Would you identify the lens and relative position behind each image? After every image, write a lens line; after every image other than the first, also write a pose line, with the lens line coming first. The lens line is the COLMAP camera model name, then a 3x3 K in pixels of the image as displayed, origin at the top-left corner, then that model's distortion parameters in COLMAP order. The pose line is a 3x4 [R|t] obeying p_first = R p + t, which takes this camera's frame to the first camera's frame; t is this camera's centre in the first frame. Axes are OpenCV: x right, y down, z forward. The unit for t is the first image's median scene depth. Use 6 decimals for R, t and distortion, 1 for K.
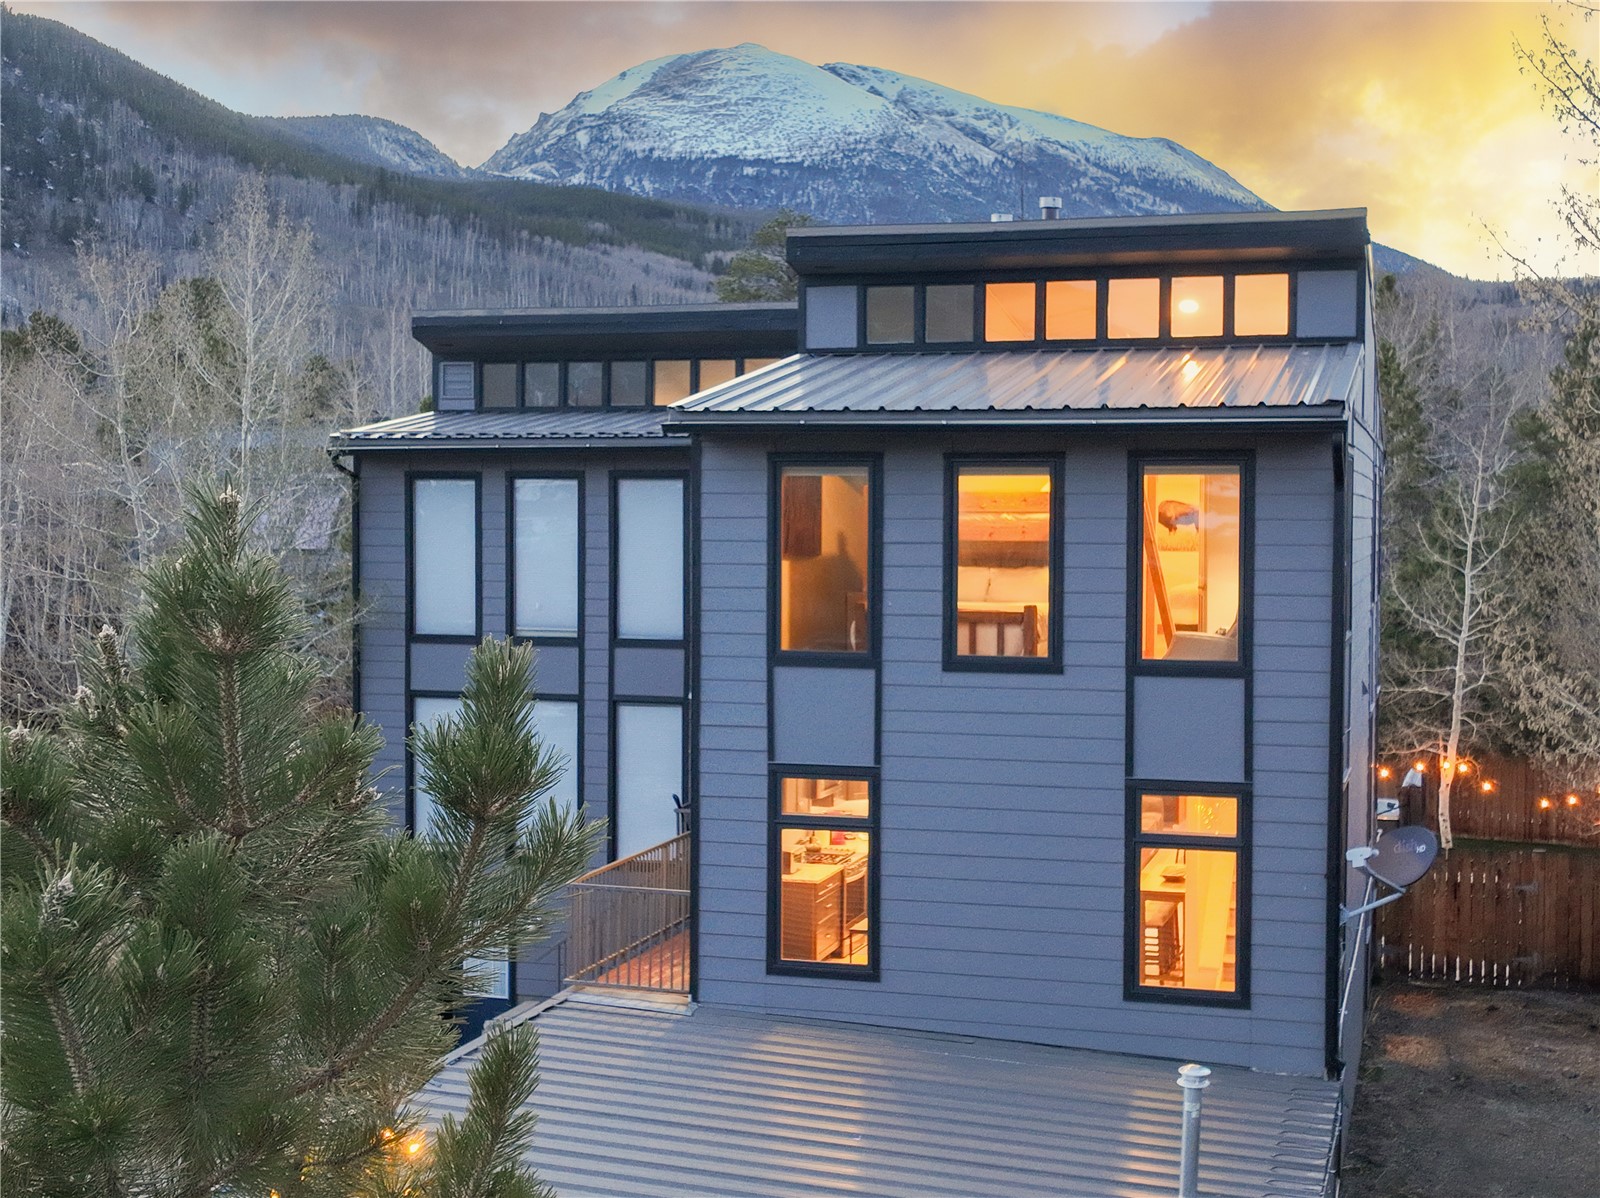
lens RADIAL K [[2194.6, 0, 881.0], [0, 2194.6, 569.6], [0, 0, 1]] dist [-0.014785, -0.003251]
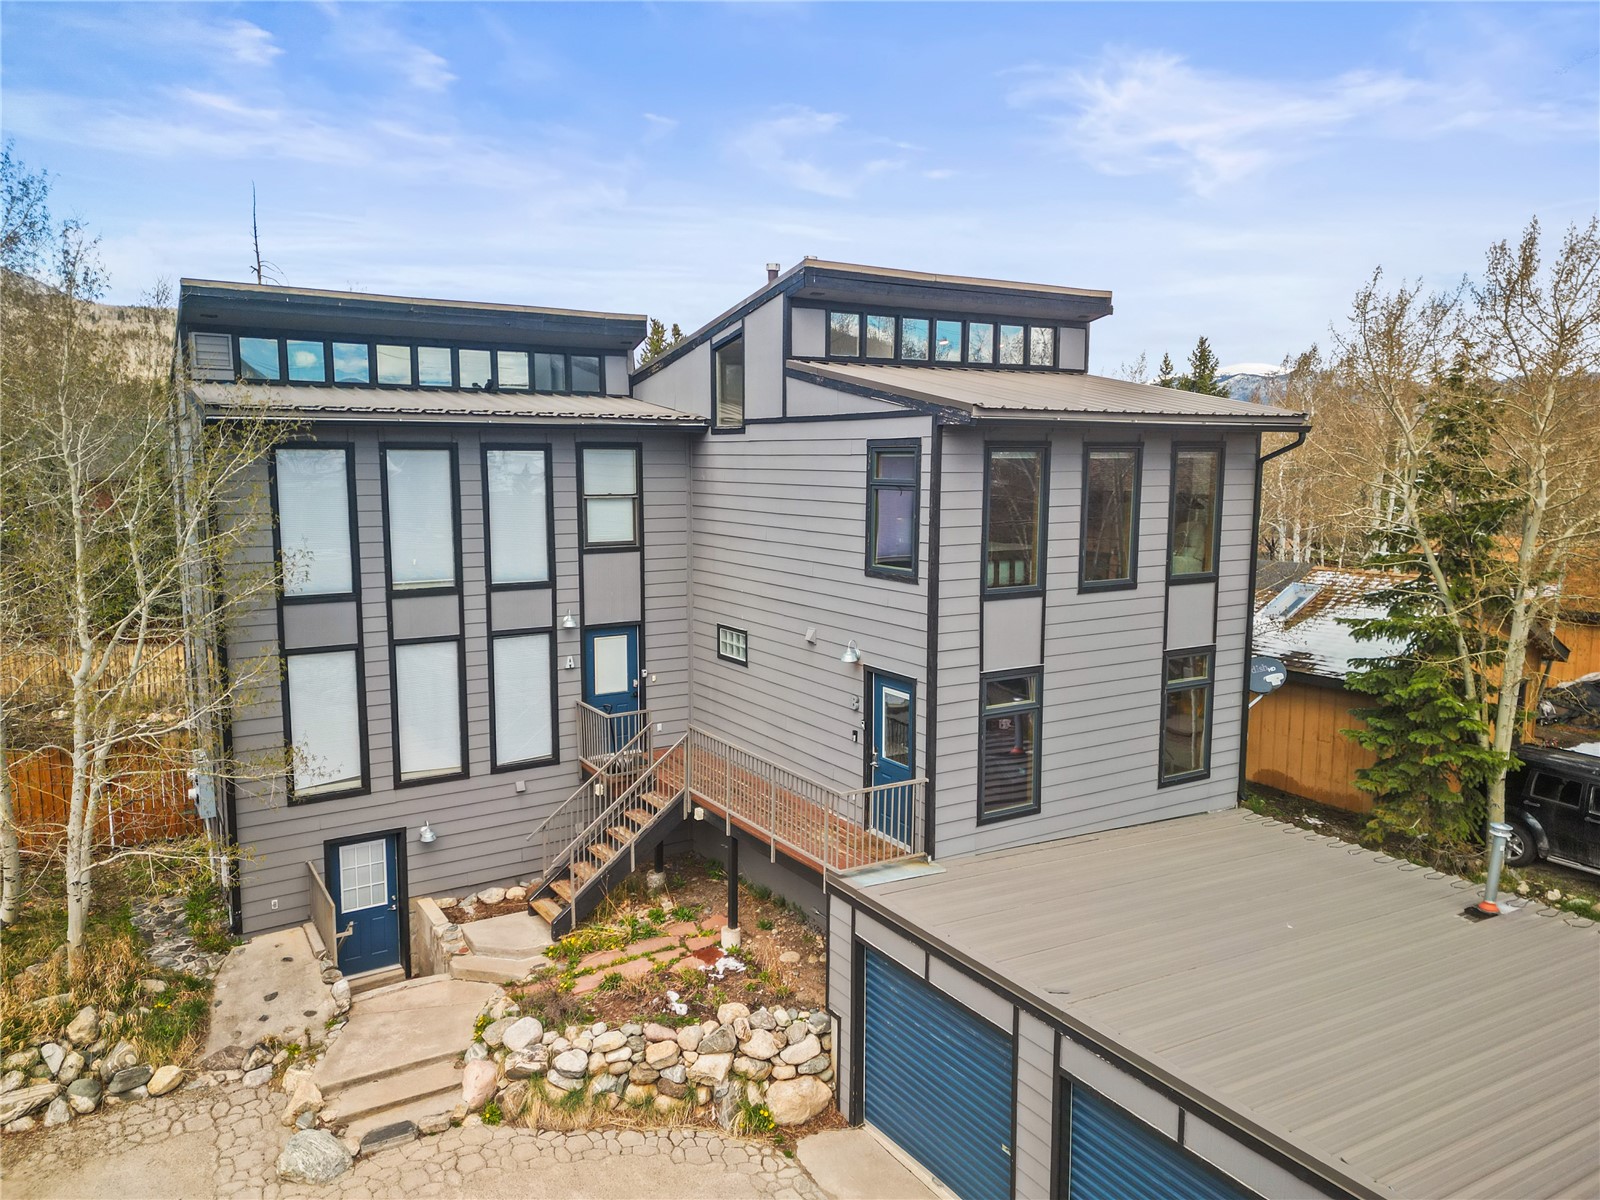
lens RADIAL K [[1140.1, 0, 800.0], [0, 1140.1, 600.0], [0, 0, 1]] dist [0.055209, -0.006300]
pose [[0.657062, -0.097738, 0.747474, -0.465464], [0.017775, 0.993292, 0.114256, -0.028106], [-0.753627, -0.061787, 0.654391, 0.451215]]
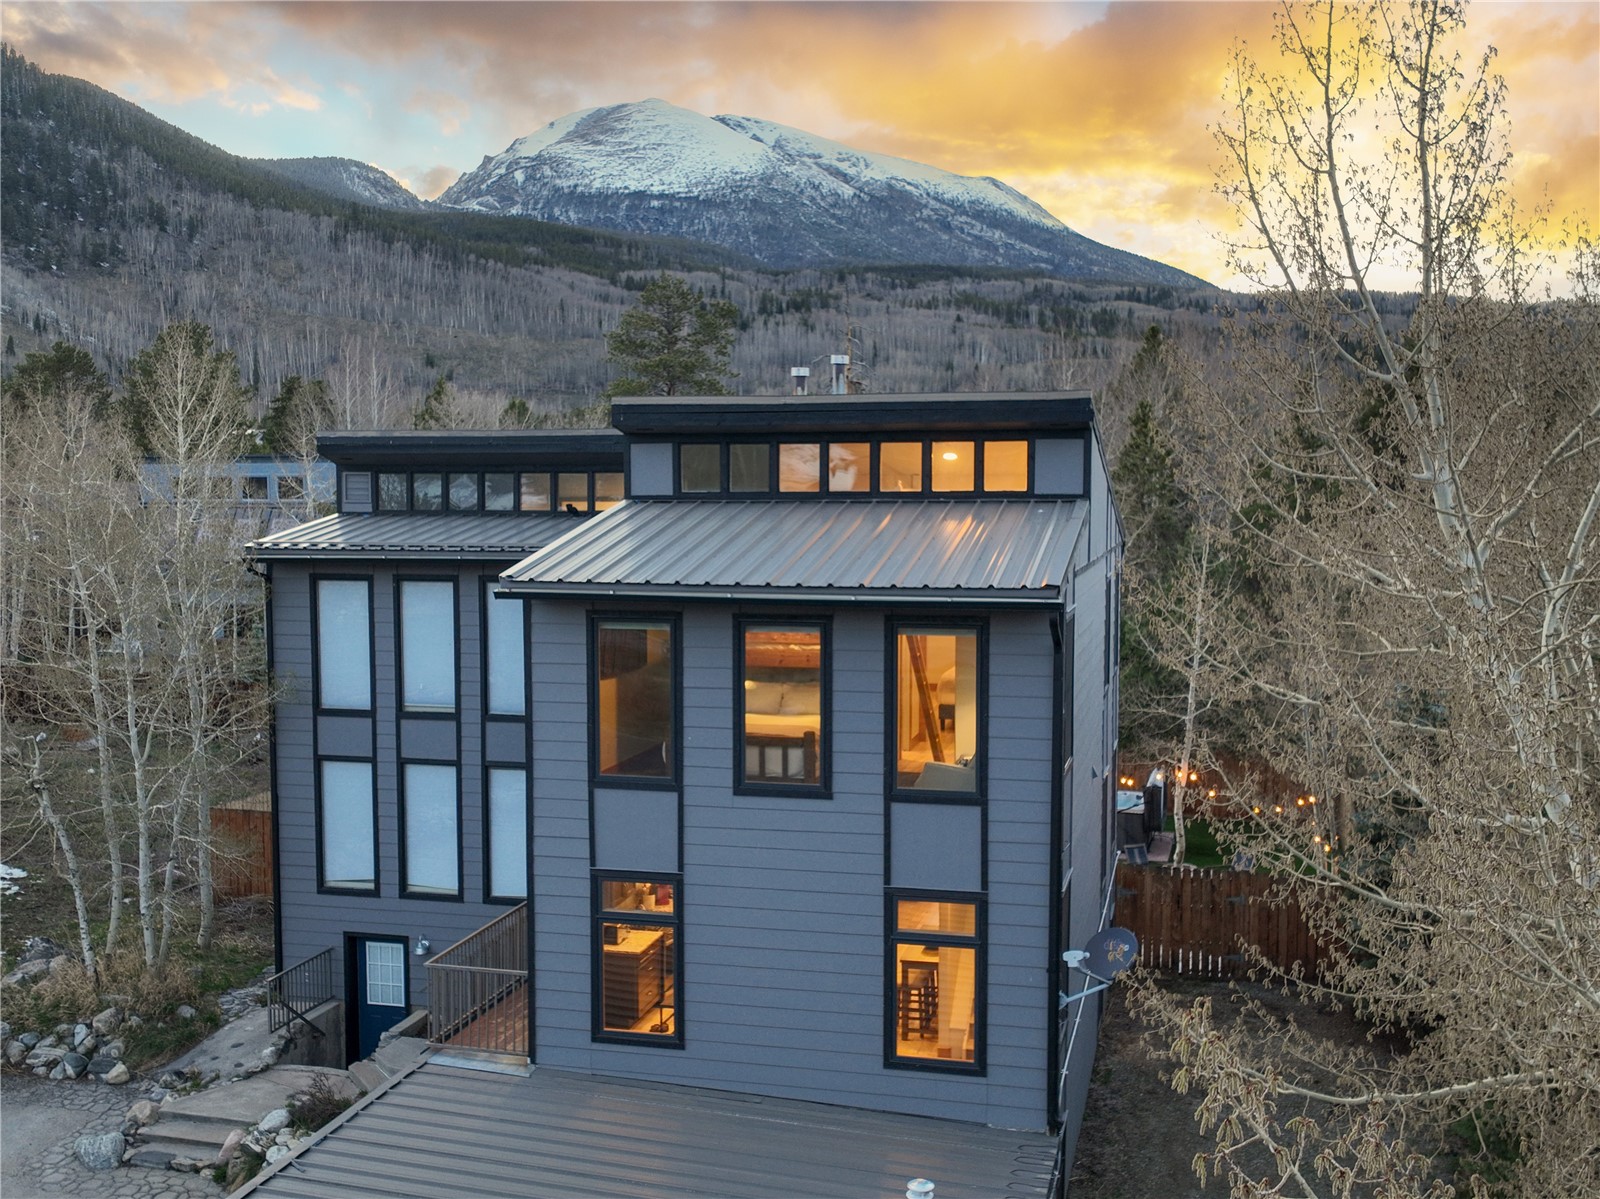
lens RADIAL K [[1747.5, 0, 838.5], [0, 1747.5, 607.4], [0, 0, 1]] dist [-0.010822, -0.020822]
pose [[0.999181, -0.008850, 0.039478, 0.034307], [0.006798, 0.998633, 0.051820, -0.074068], [-0.039882, -0.051509, 0.997876, 0.035500]]
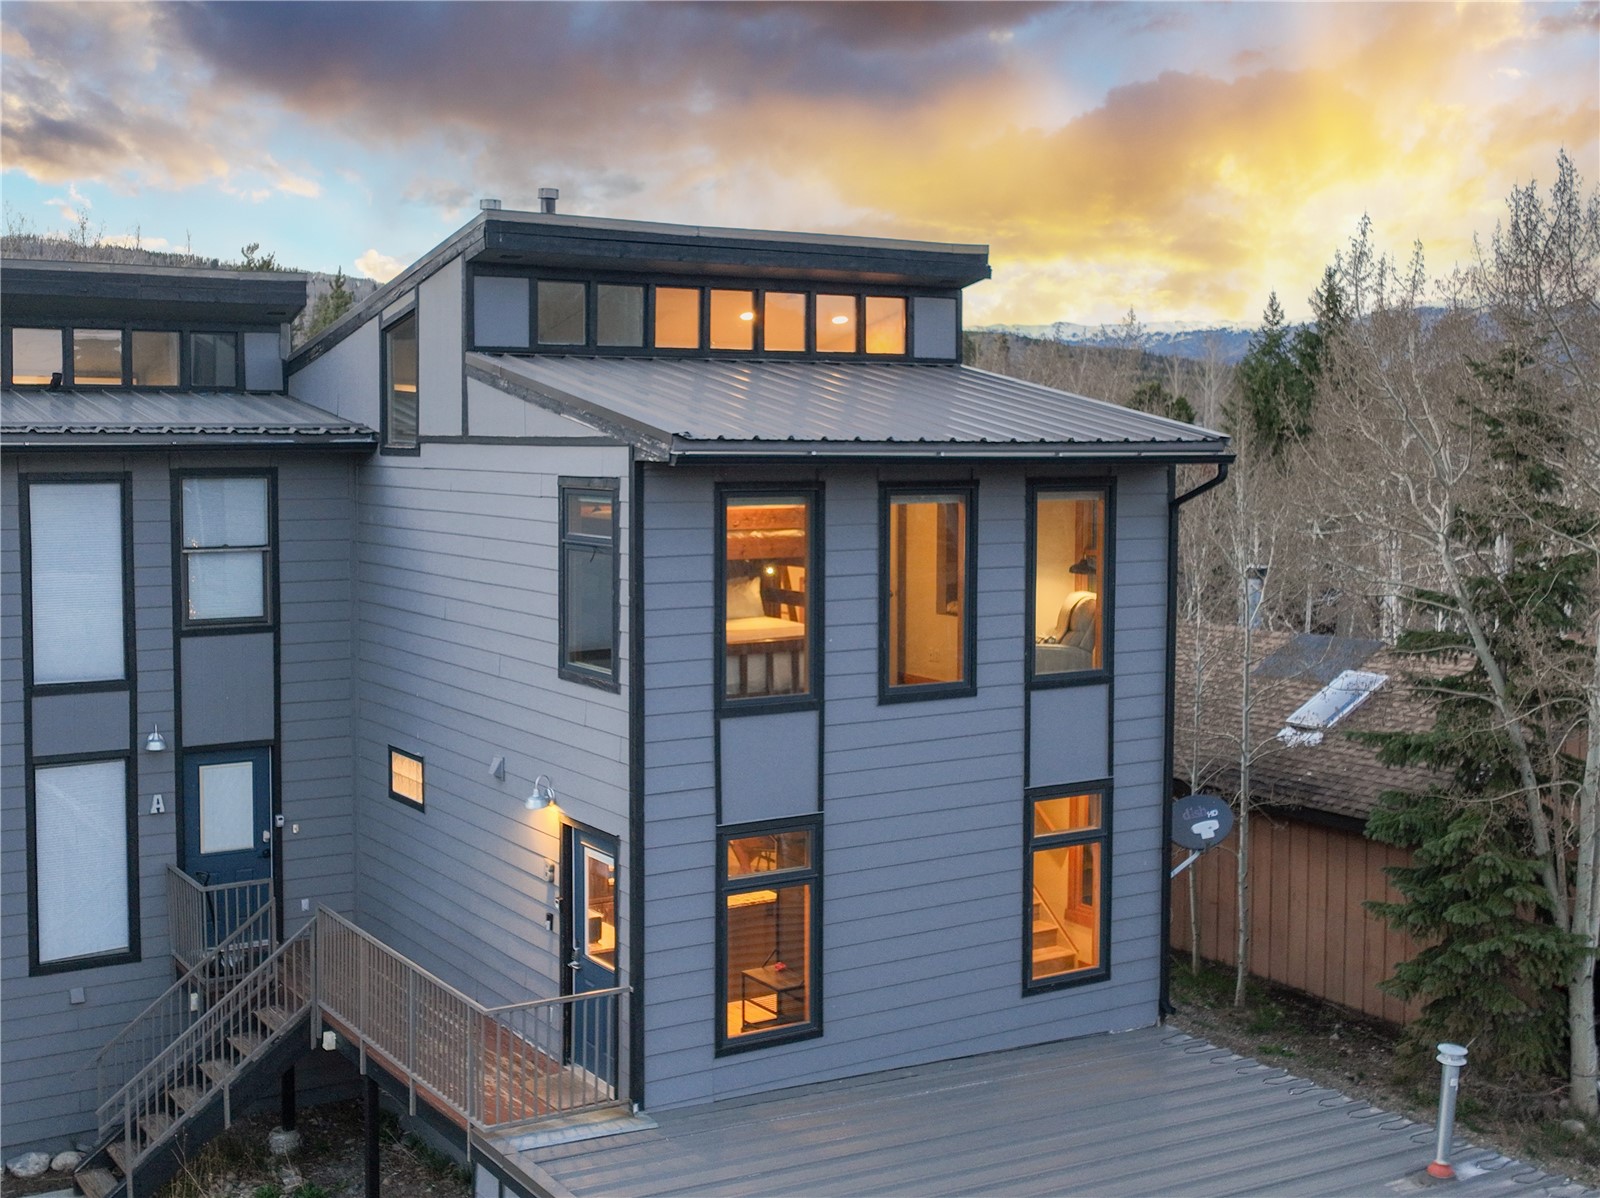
lens RADIAL K [[1896.9, 0, 798.2], [0, 1896.9, 546.4], [0, 0, 1]] dist [-0.012535, -0.001459]
pose [[0.646612, -0.047346, 0.761349, -0.445405], [0.016162, 0.998698, 0.048380, -0.046246], [-0.762648, -0.018978, 0.646535, 0.340290]]
